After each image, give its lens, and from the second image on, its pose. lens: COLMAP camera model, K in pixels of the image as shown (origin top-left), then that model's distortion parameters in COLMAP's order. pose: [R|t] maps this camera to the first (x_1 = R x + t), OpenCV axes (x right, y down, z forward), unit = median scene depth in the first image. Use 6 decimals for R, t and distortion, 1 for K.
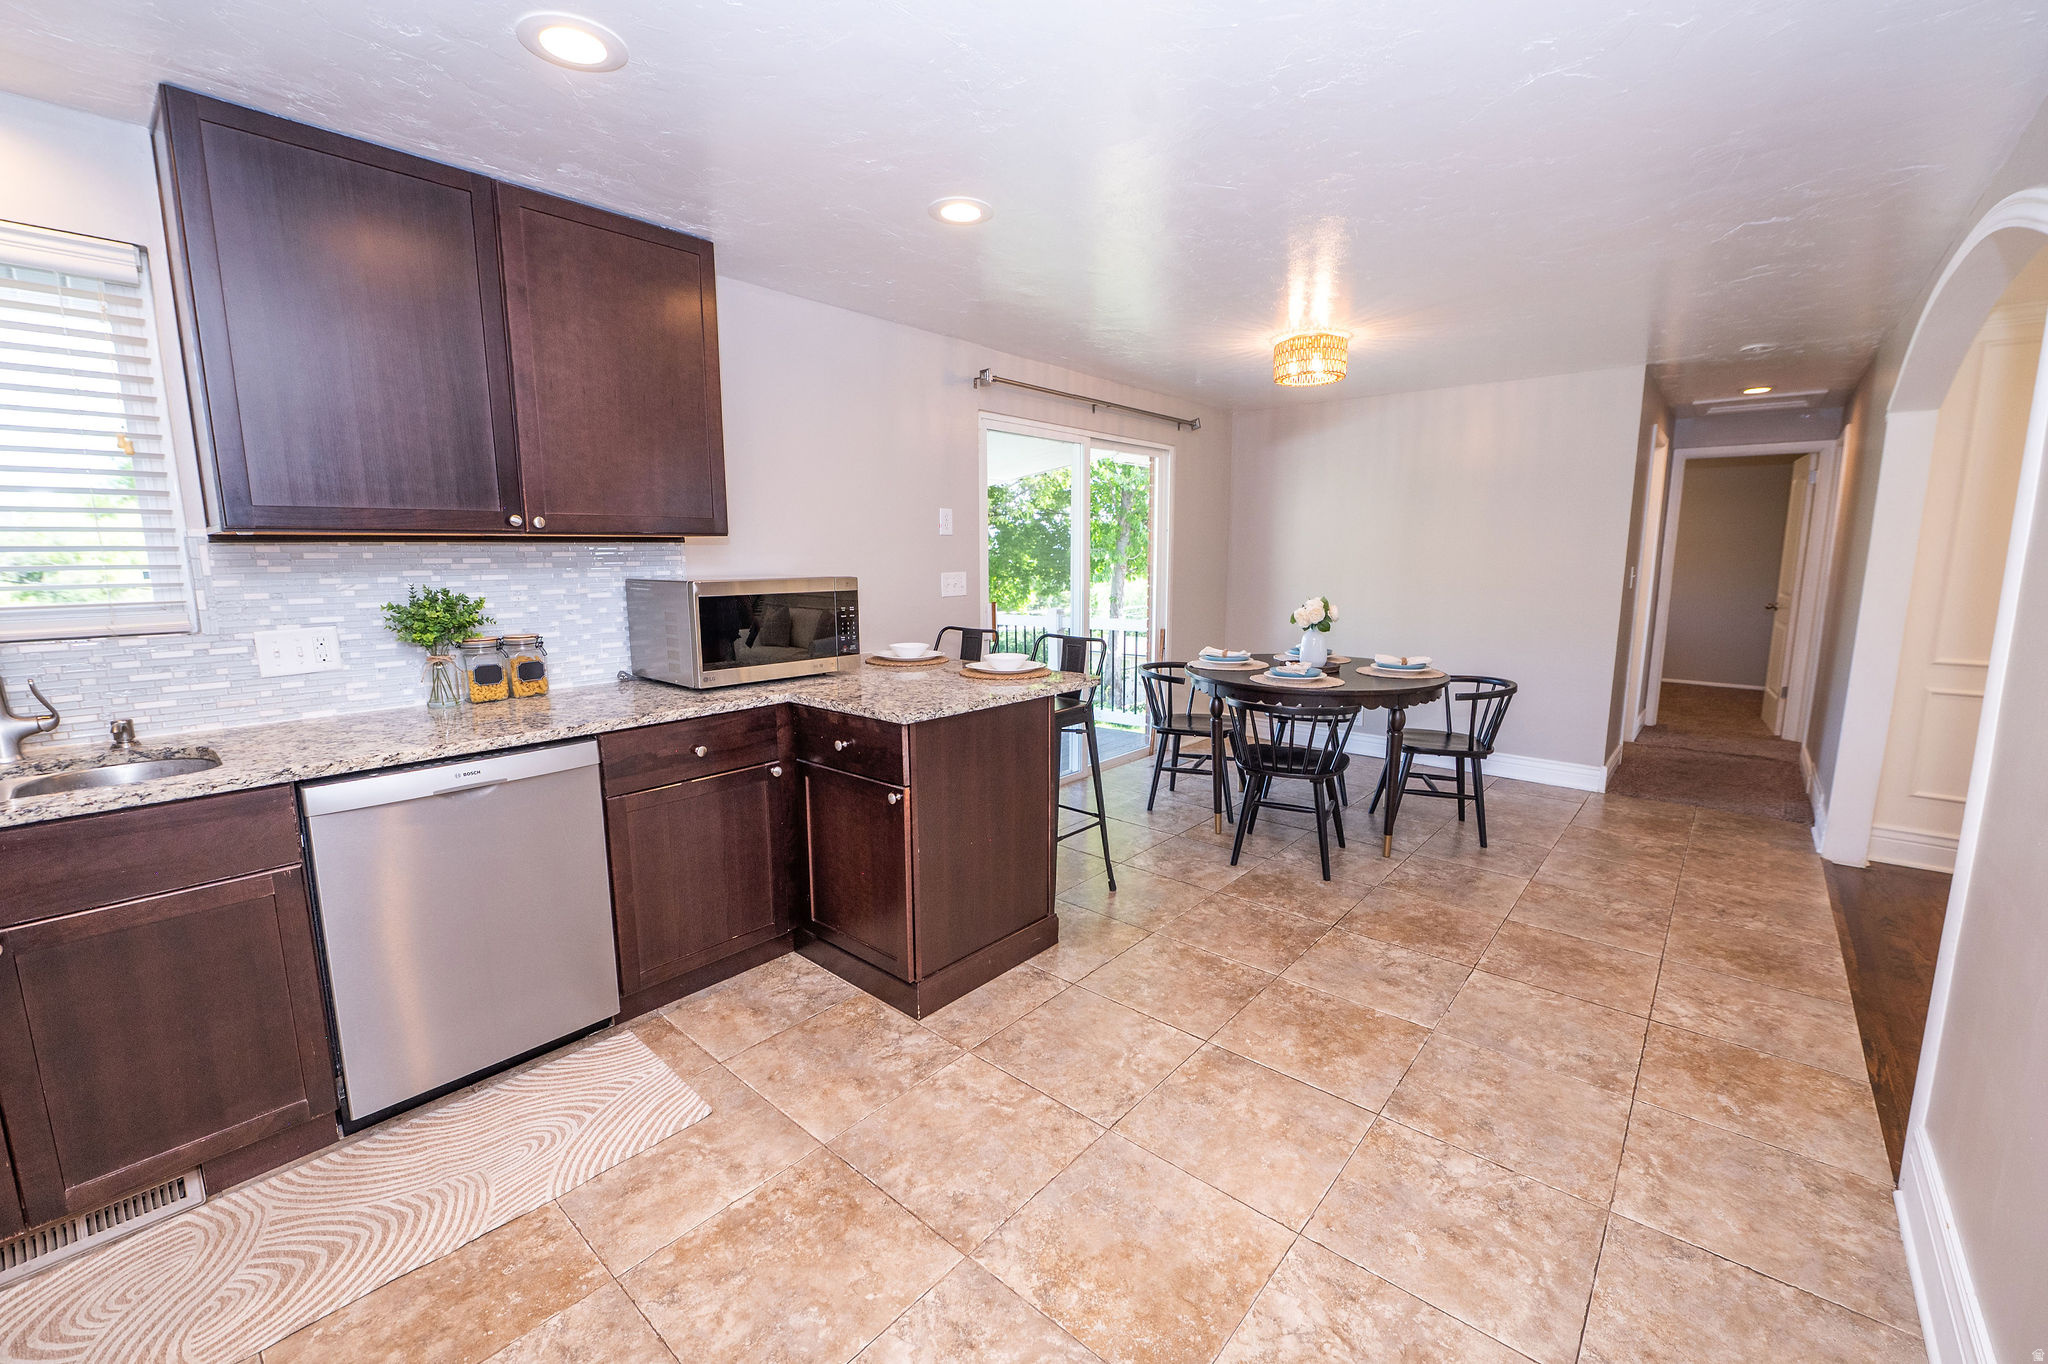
lens RADIAL K [[817.1, 0, 1031.9], [0, 817.1, 673.3], [0, 0, 1]] dist [-0.010204, 0.000045]
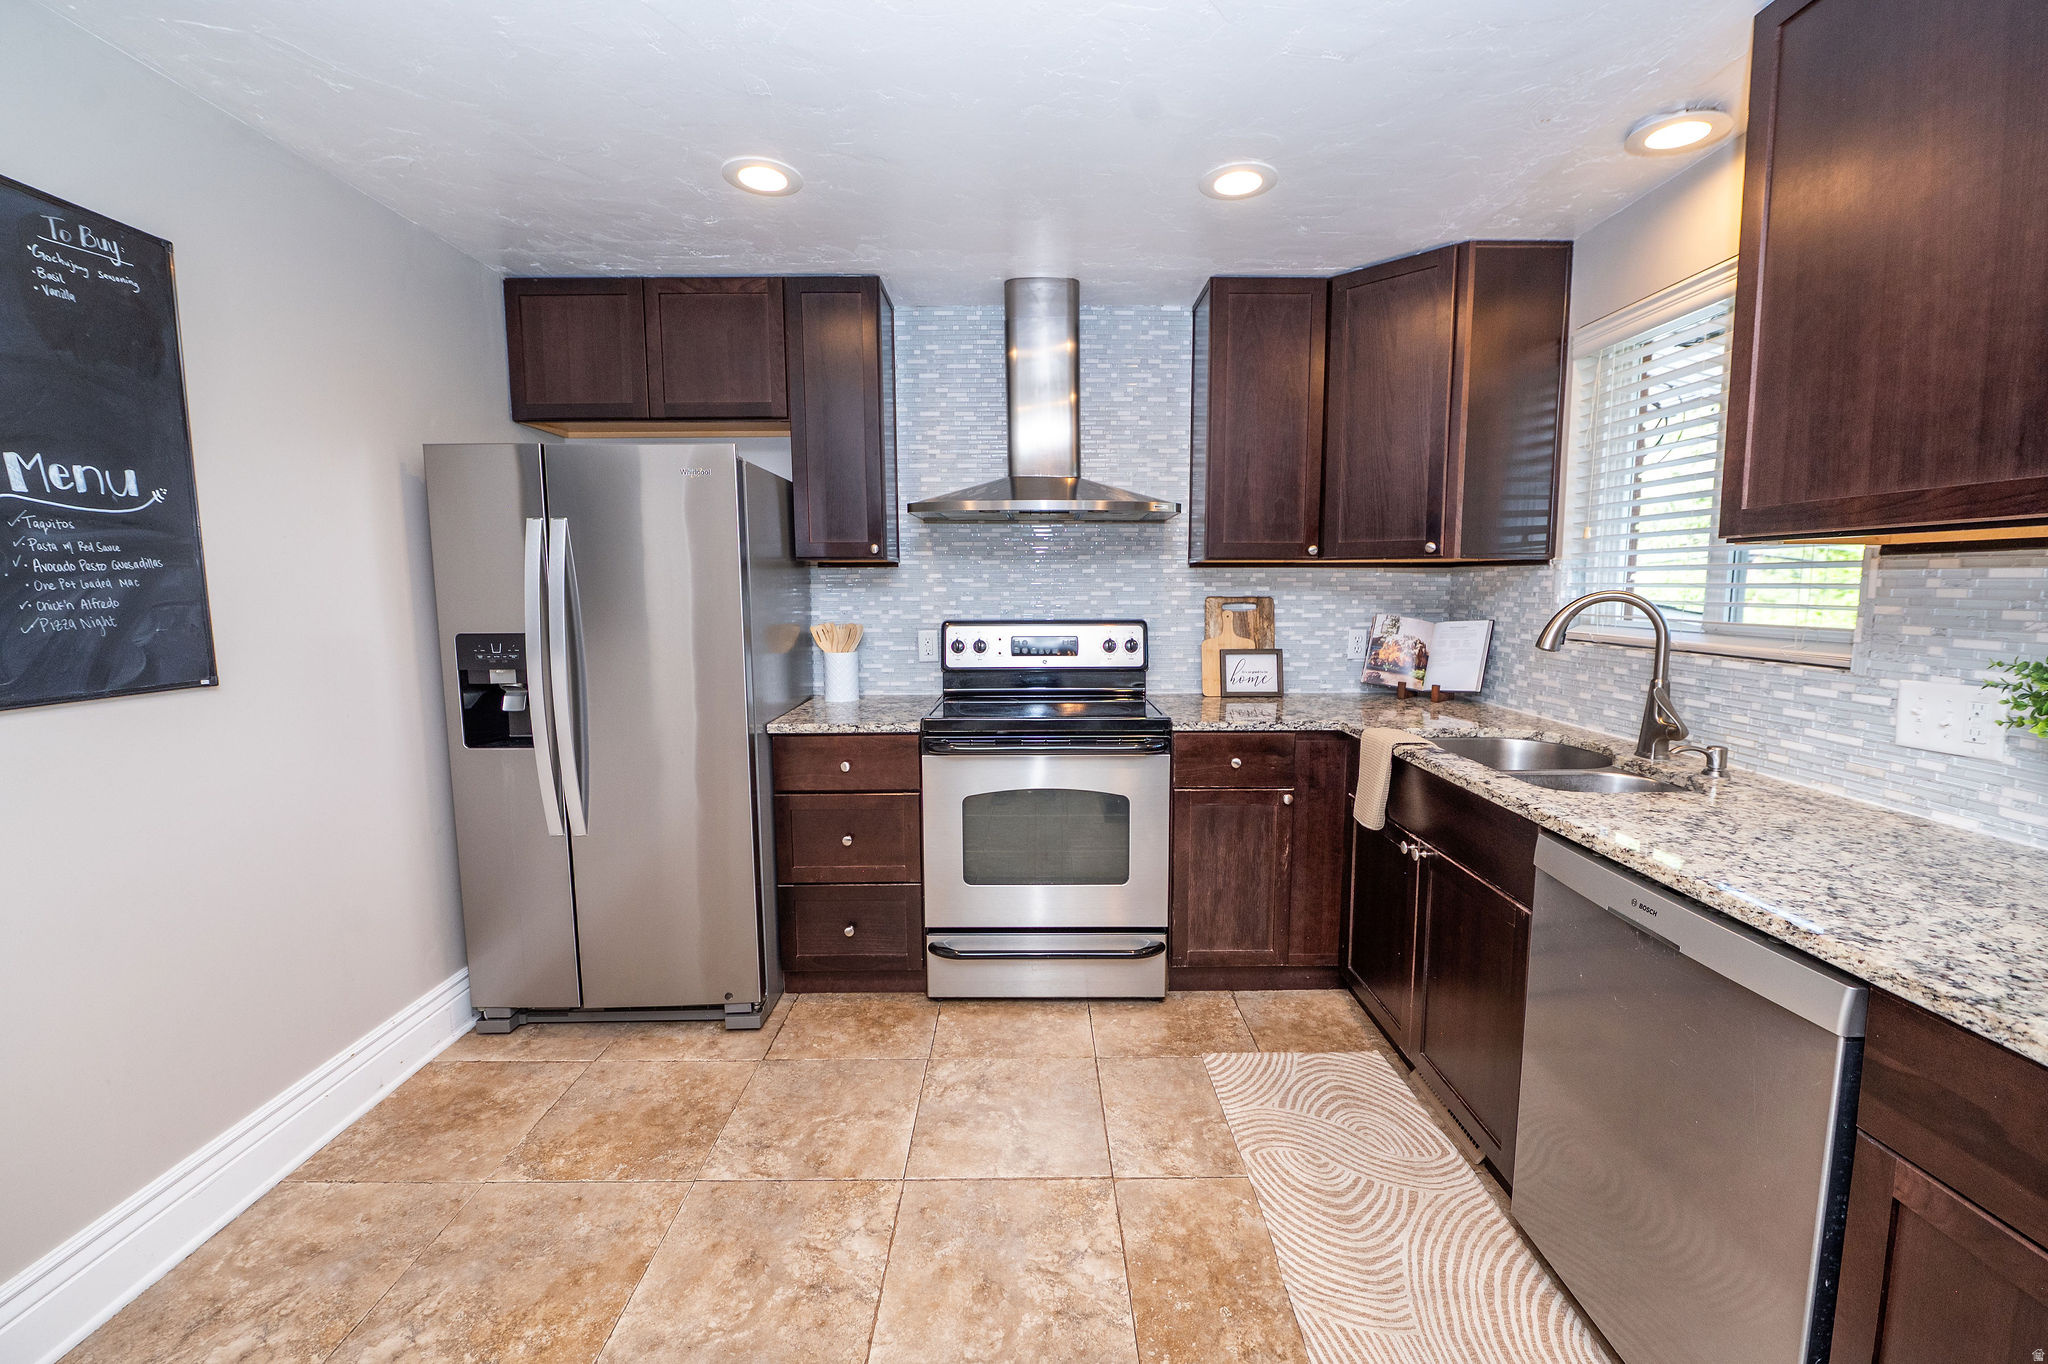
lens RADIAL K [[817.1, 0, 1031.9], [0, 817.1, 673.3], [0, 0, 1]] dist [-0.010204, 0.000045]
pose [[-0.749982, 0.074973, -0.657196, 0.074194], [-0.097007, 0.970346, 0.221401, -0.138155], [0.654307, 0.229799, -0.720469, 1.000198]]
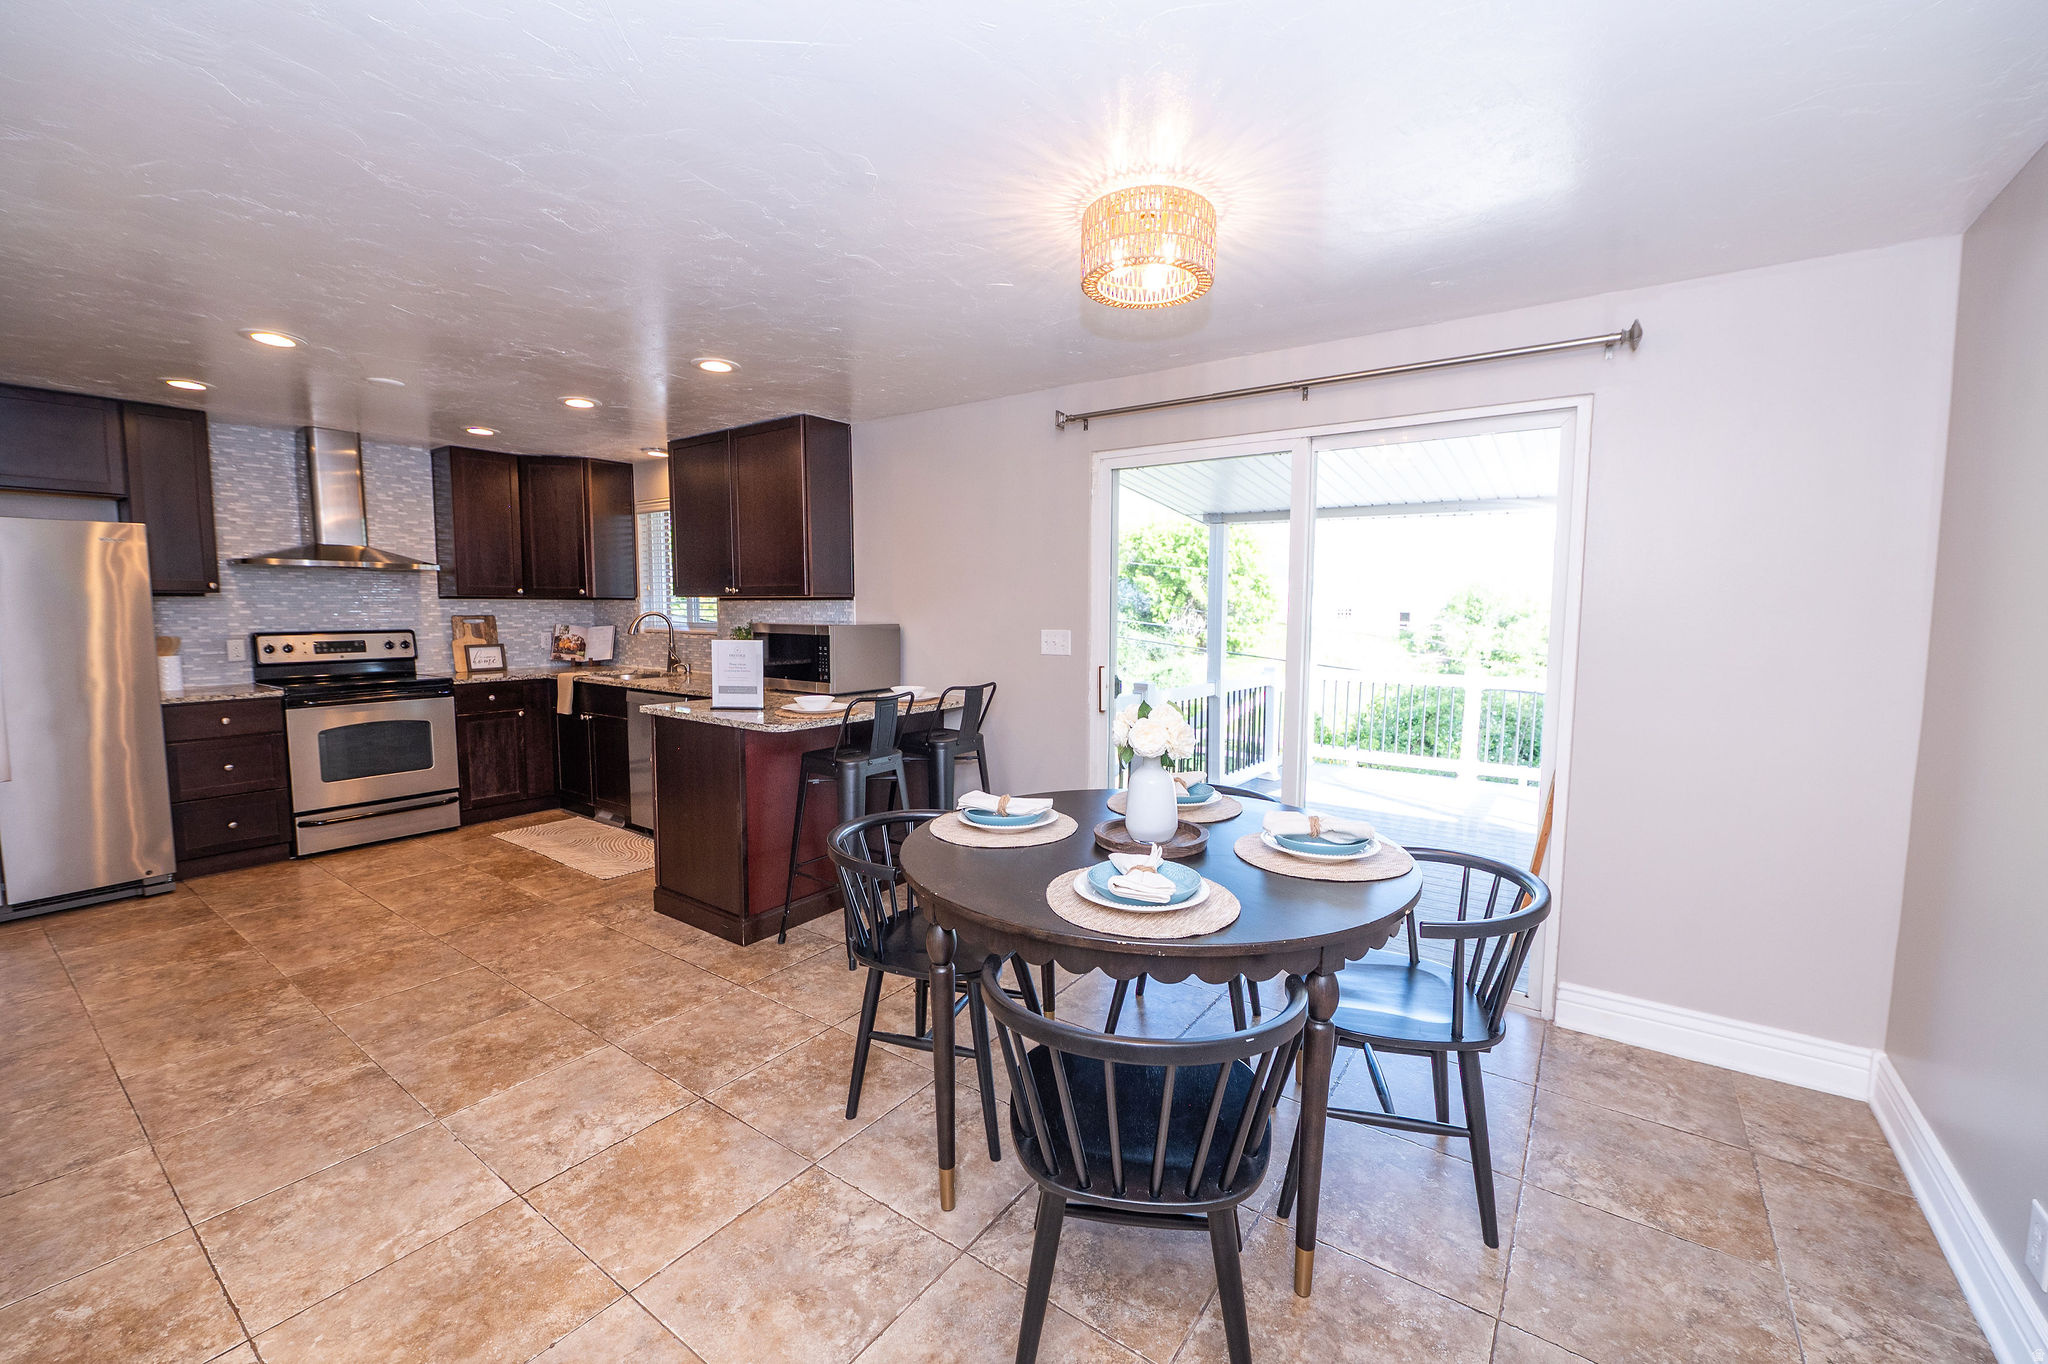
lens RADIAL K [[817.1, 0, 1031.9], [0, 817.1, 673.3], [0, 0, 1]] dist [-0.010204, 0.000045]
pose [[0.103901, 0.083494, -0.991077, 1.568230], [-0.154176, 0.985777, 0.066884, -0.247433], [0.982565, 0.145851, 0.115296, 1.623437]]
